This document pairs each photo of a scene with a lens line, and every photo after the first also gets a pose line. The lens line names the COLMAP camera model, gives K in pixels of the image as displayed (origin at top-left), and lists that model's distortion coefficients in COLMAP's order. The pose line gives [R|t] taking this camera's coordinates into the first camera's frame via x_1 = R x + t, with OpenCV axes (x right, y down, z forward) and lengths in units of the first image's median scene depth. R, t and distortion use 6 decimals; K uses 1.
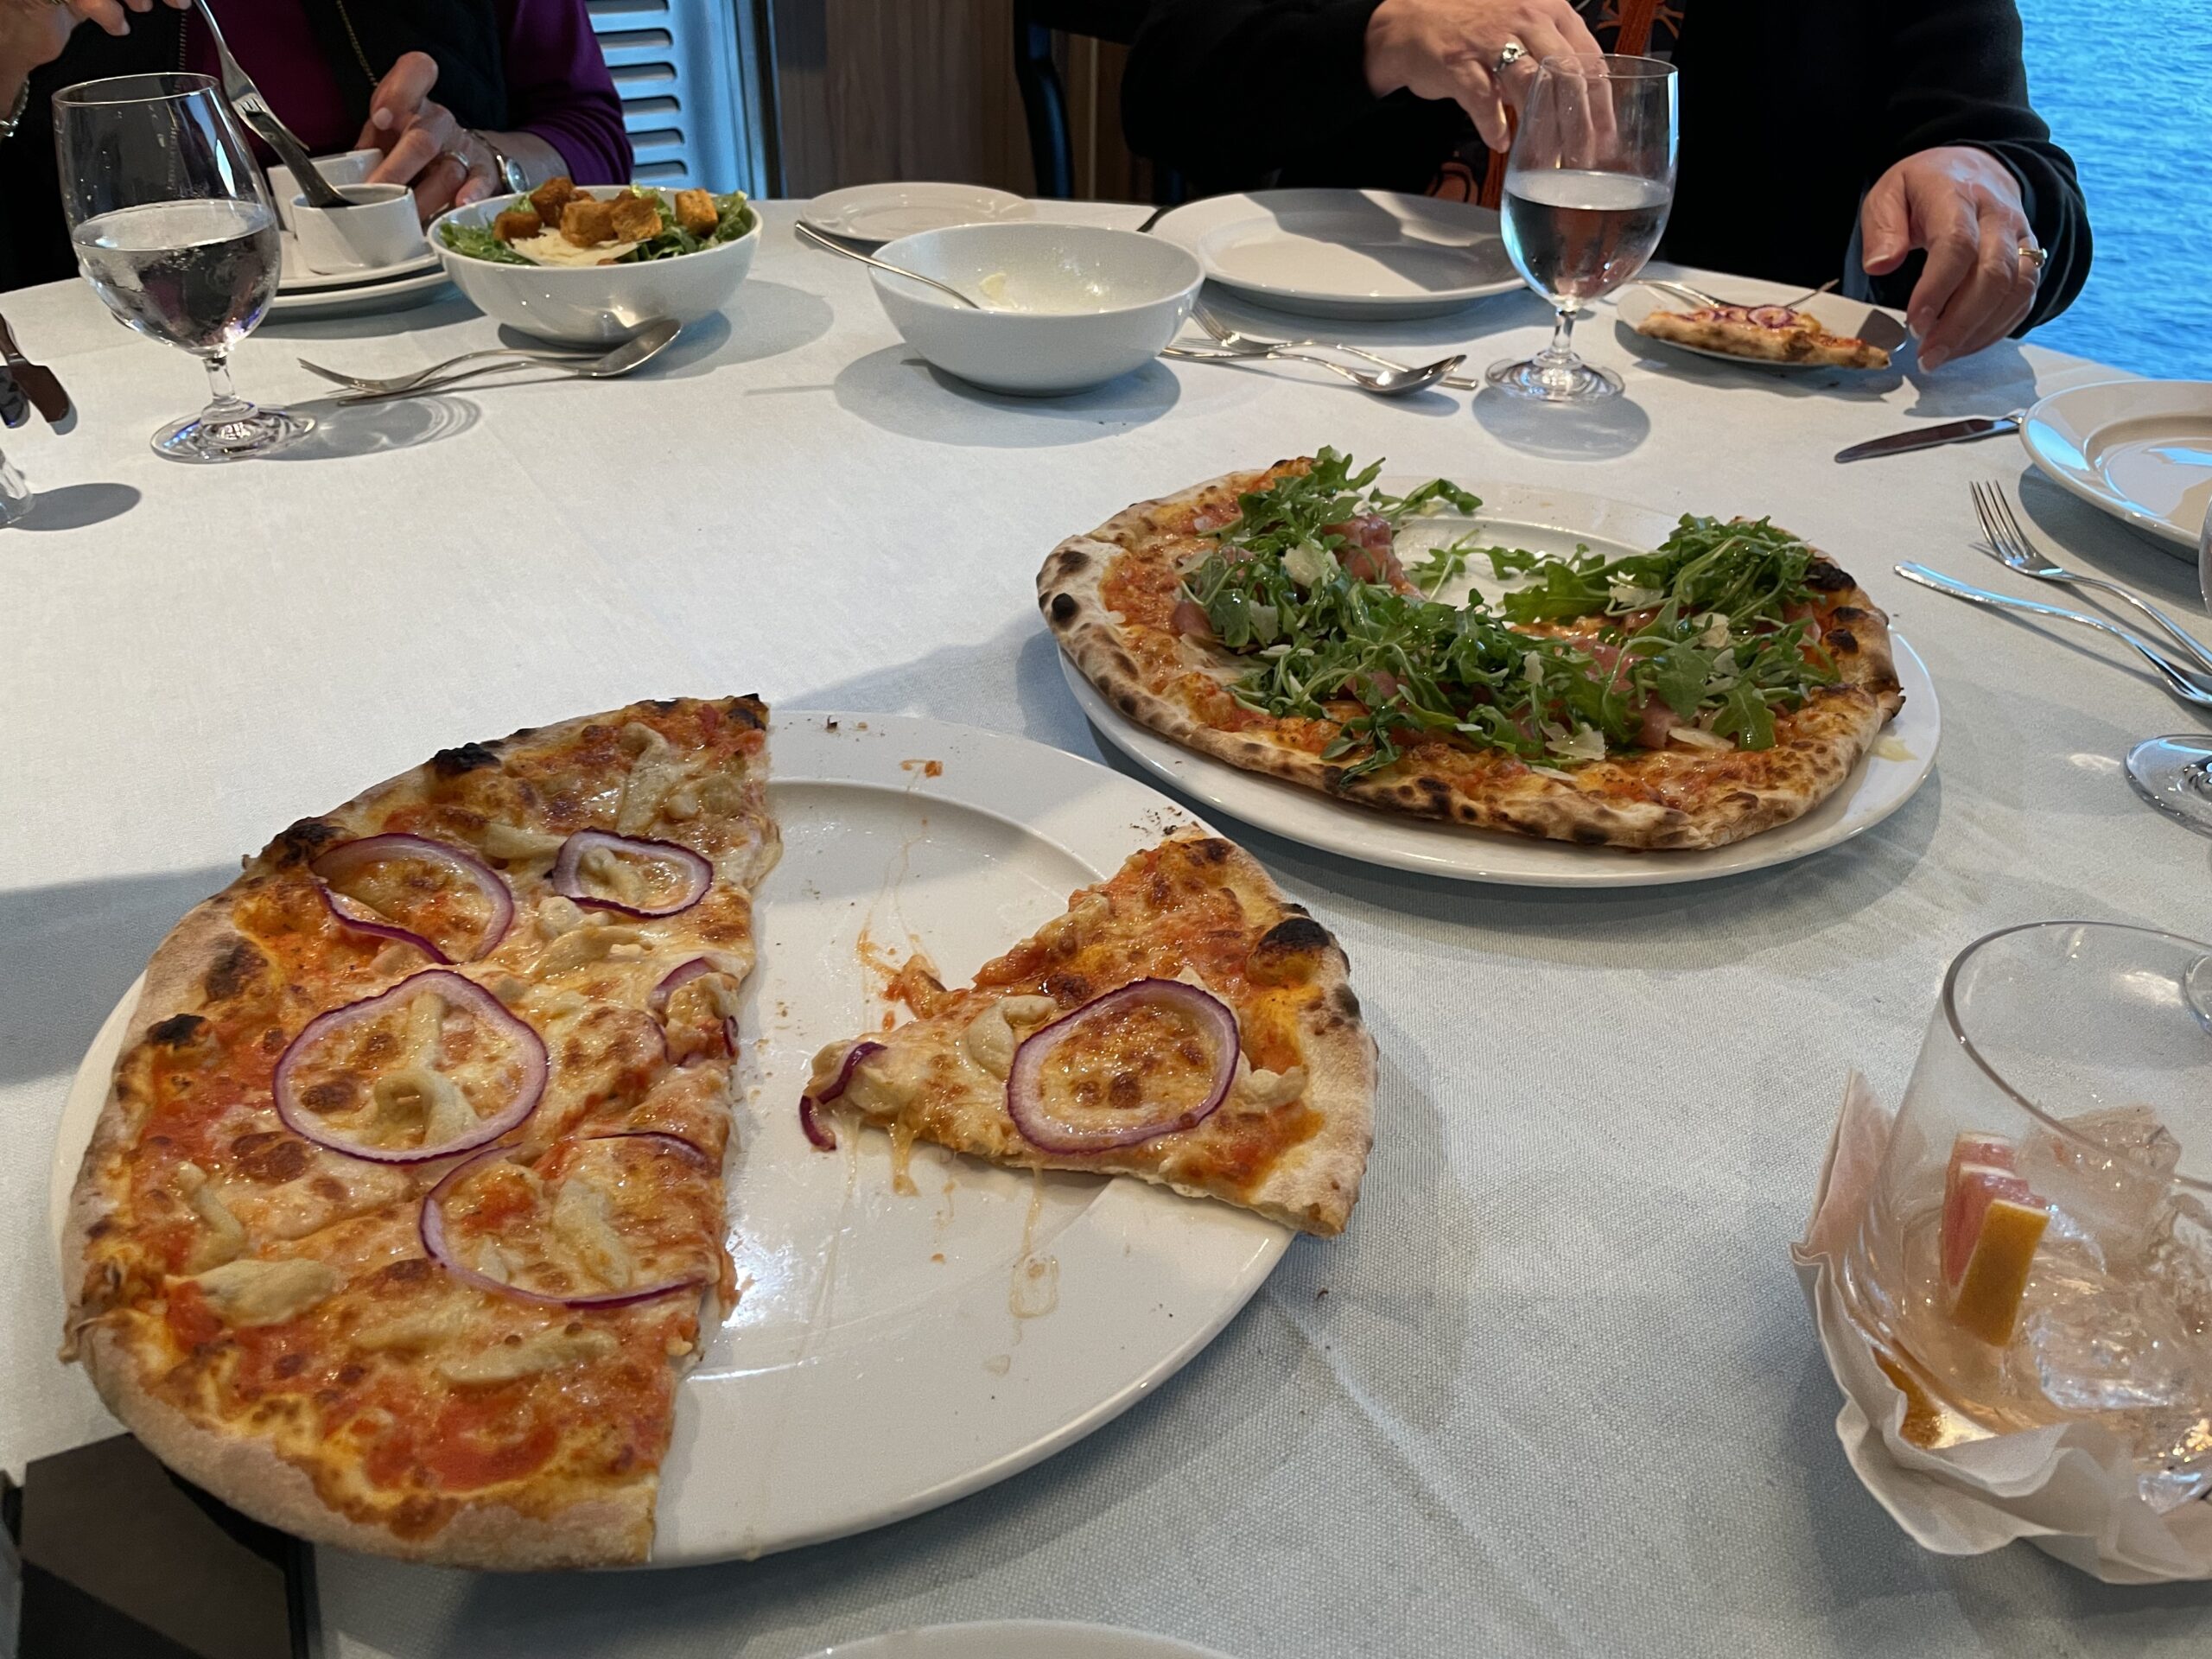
lens RADIAL K [[1686.4, 0, 1109.9], [0, 1686.4, 858.5], [0, 0, 1]] dist [0.075915, -0.086428]
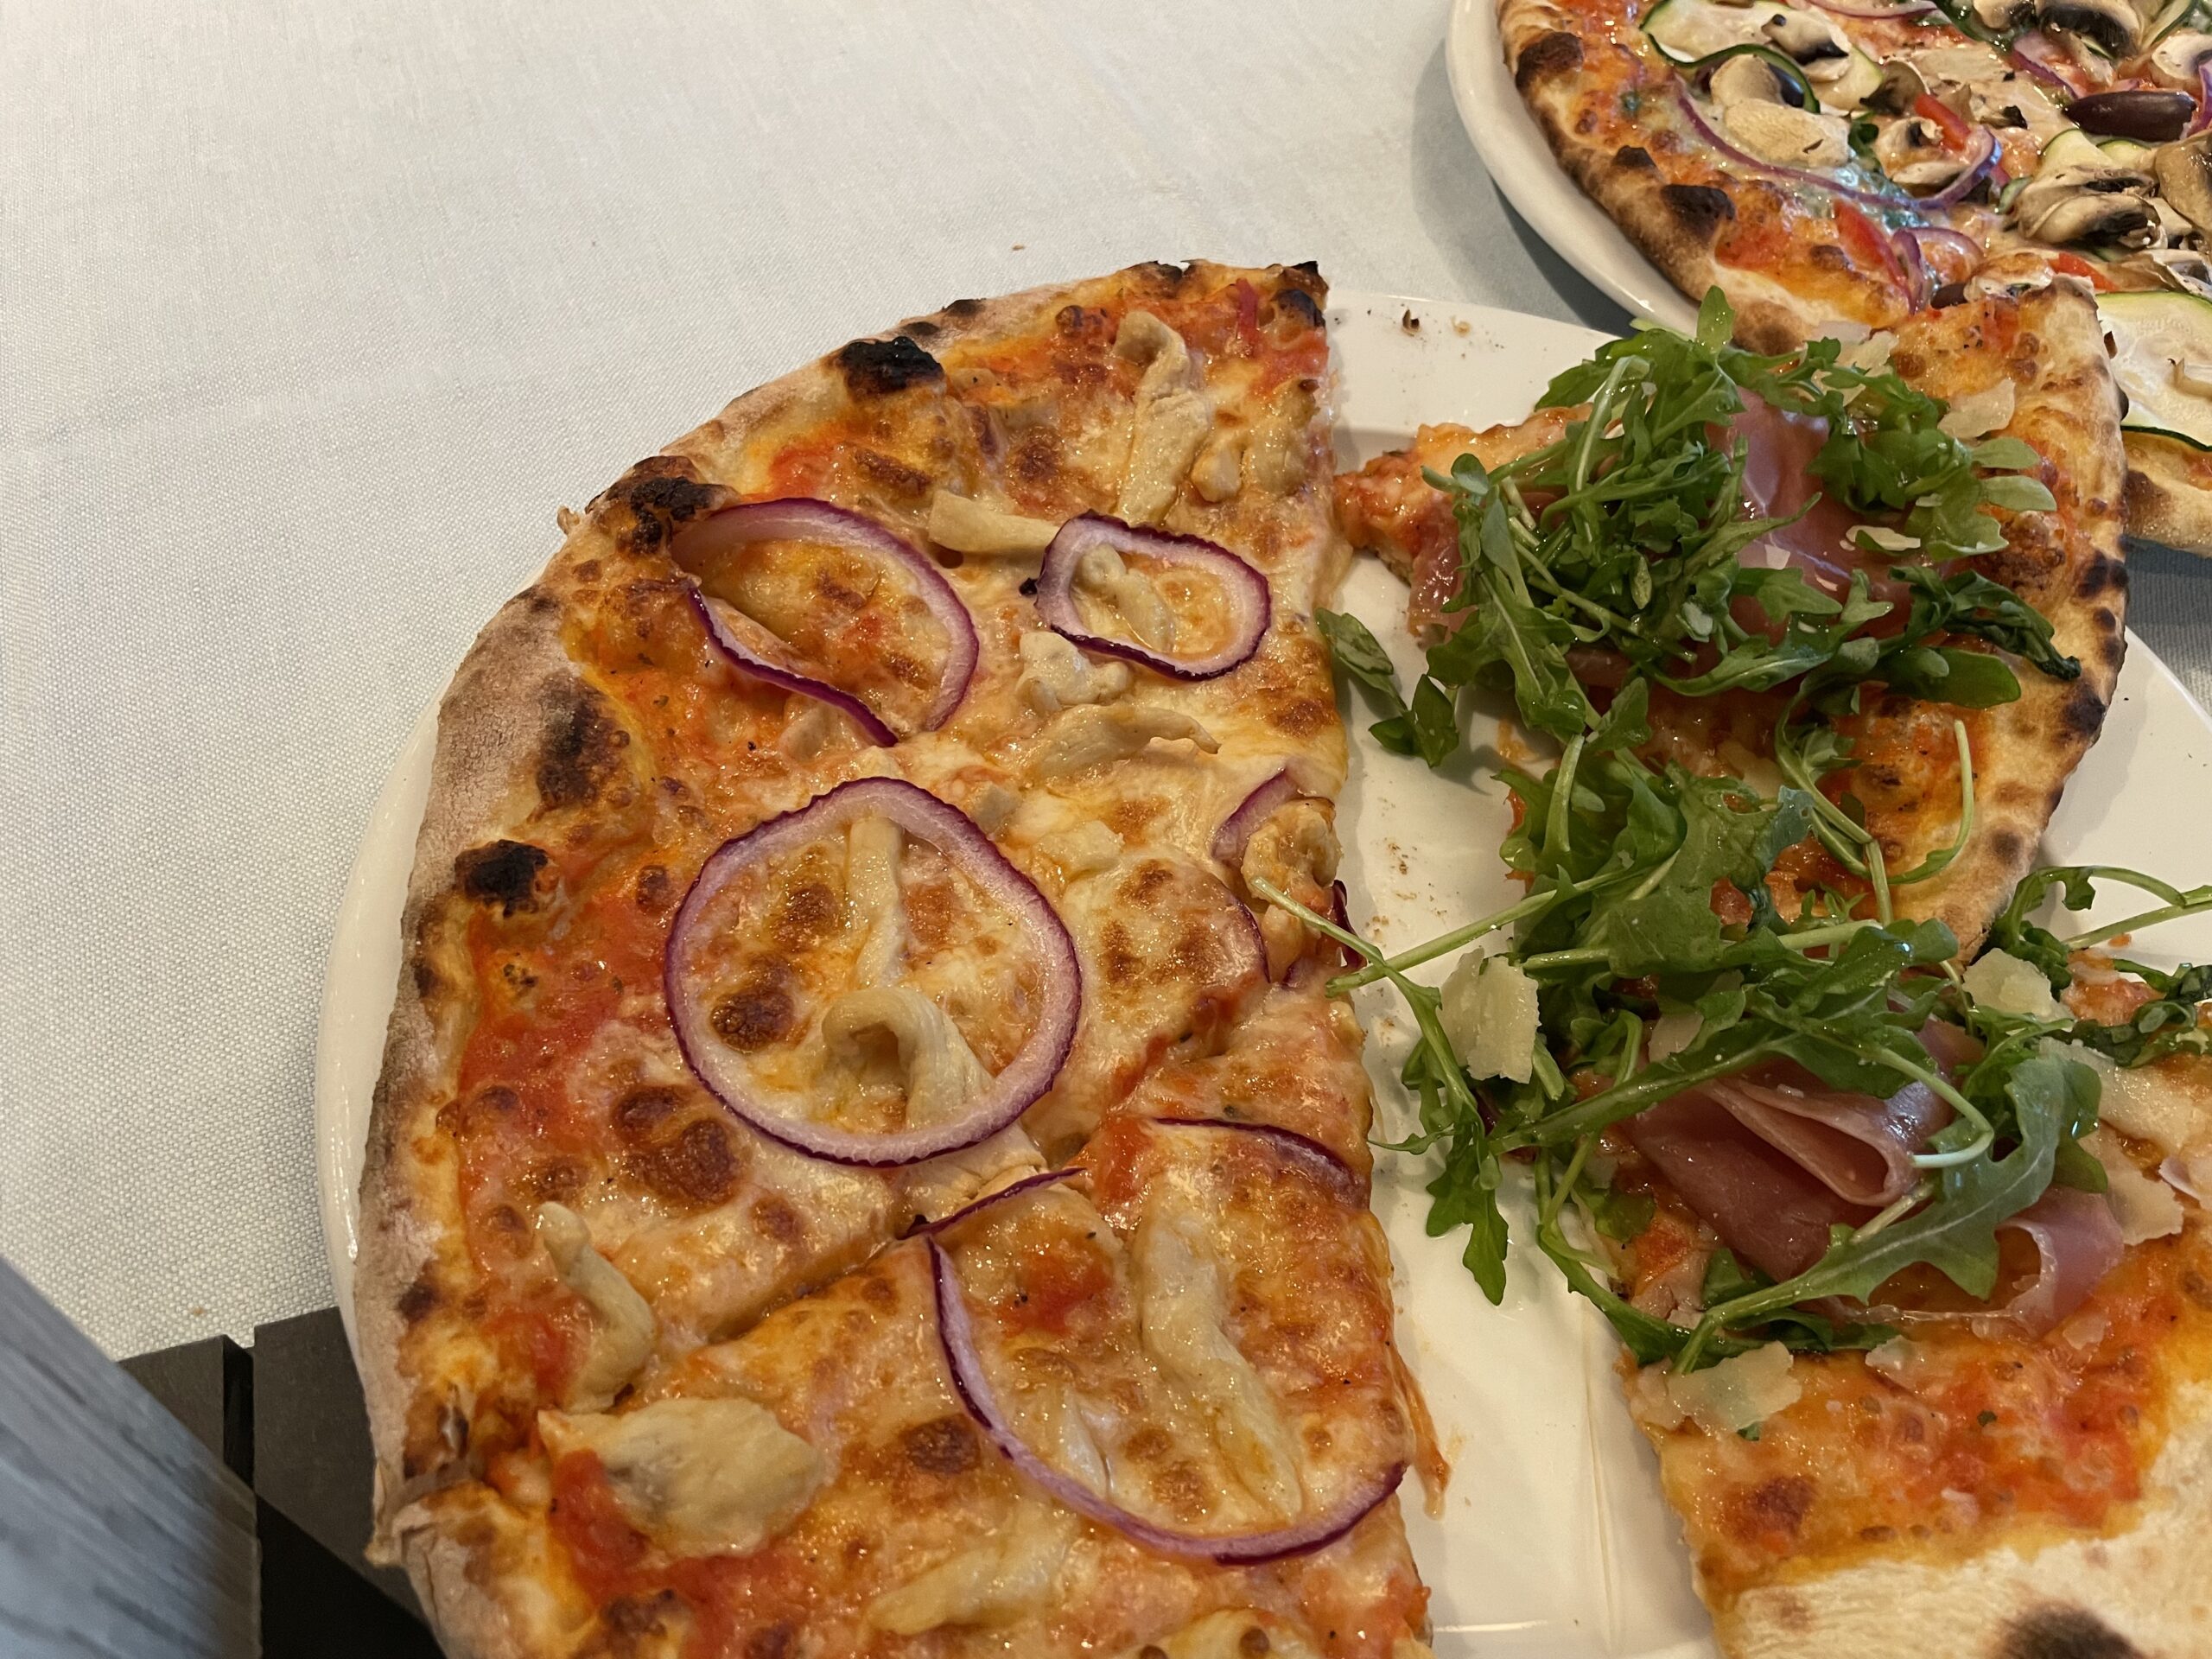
lens RADIAL K [[1596.2, 0, 1076.2], [0, 1596.2, 832.7], [0, 0, 1]] dist [0.061599, -0.075482]
pose [[0.991137, 0.119537, -0.057947, -0.302412], [-0.094301, 0.940351, 0.326875, -0.111826], [0.093564, -0.318513, 0.943289, 0.472057]]
